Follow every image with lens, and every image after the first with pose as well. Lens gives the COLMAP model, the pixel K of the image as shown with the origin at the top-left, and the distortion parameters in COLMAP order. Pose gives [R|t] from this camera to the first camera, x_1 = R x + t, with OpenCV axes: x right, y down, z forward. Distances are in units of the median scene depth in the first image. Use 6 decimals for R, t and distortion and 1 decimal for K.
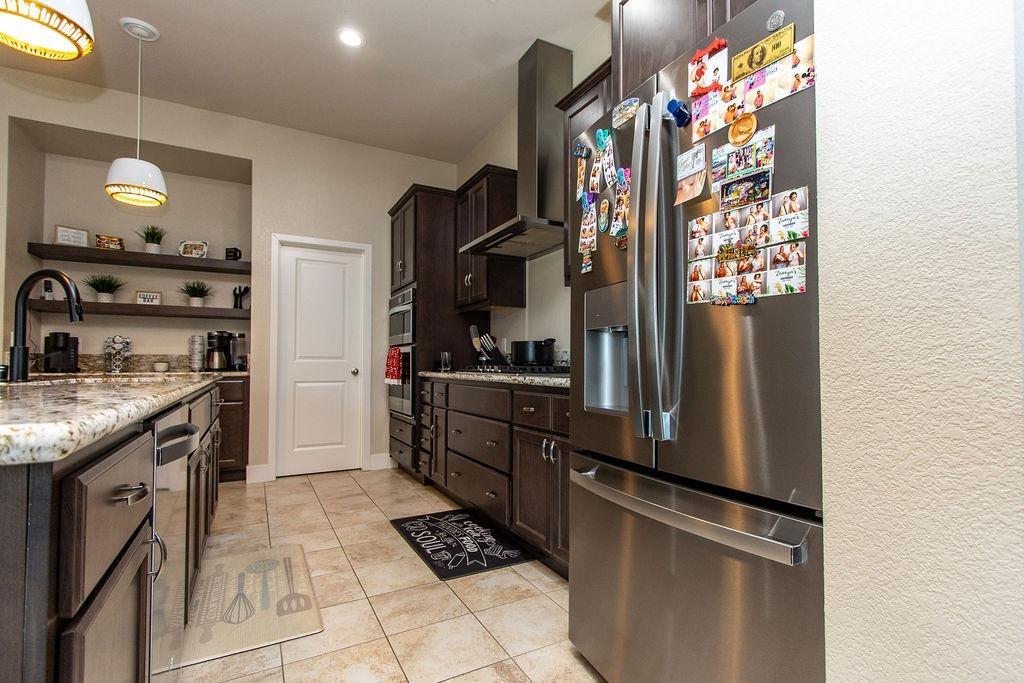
lens RADIAL K [[523.6, 0, 468.1], [0, 523.6, 353.0], [0, 0, 1]] dist [0.002460, 0.000228]
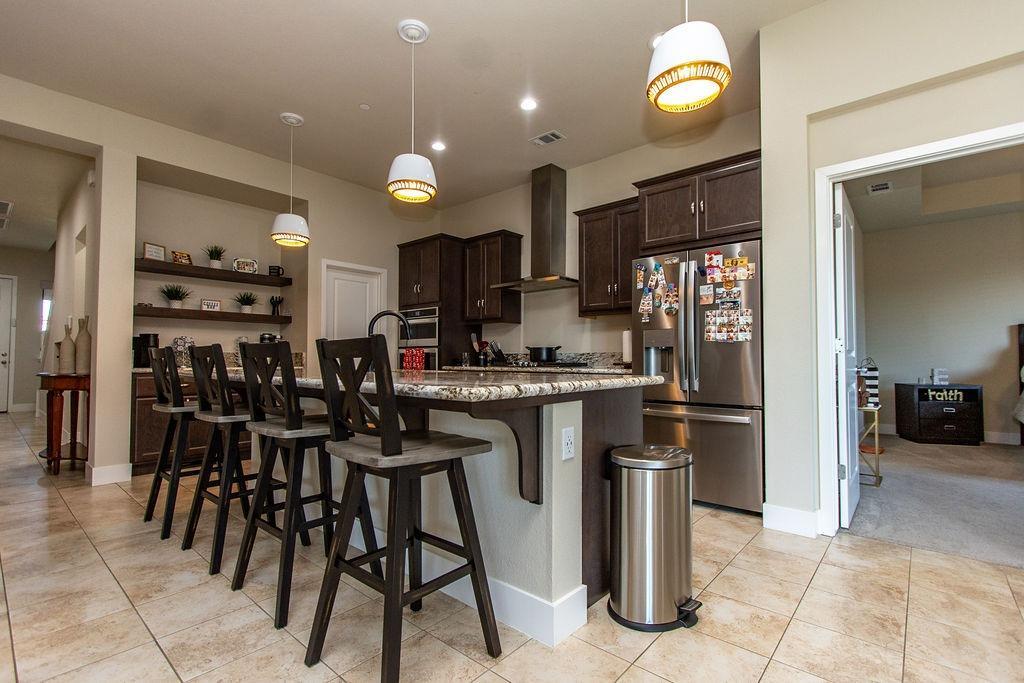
lens RADIAL K [[523.6, 0, 468.1], [0, 523.6, 353.0], [0, 0, 1]] dist [0.002460, 0.000228]
pose [[0.944842, 0.005956, 0.327471, -1.288662], [-0.008734, 0.999937, 0.007012, -0.027792], [-0.327409, -0.009486, 0.944835, -0.935006]]
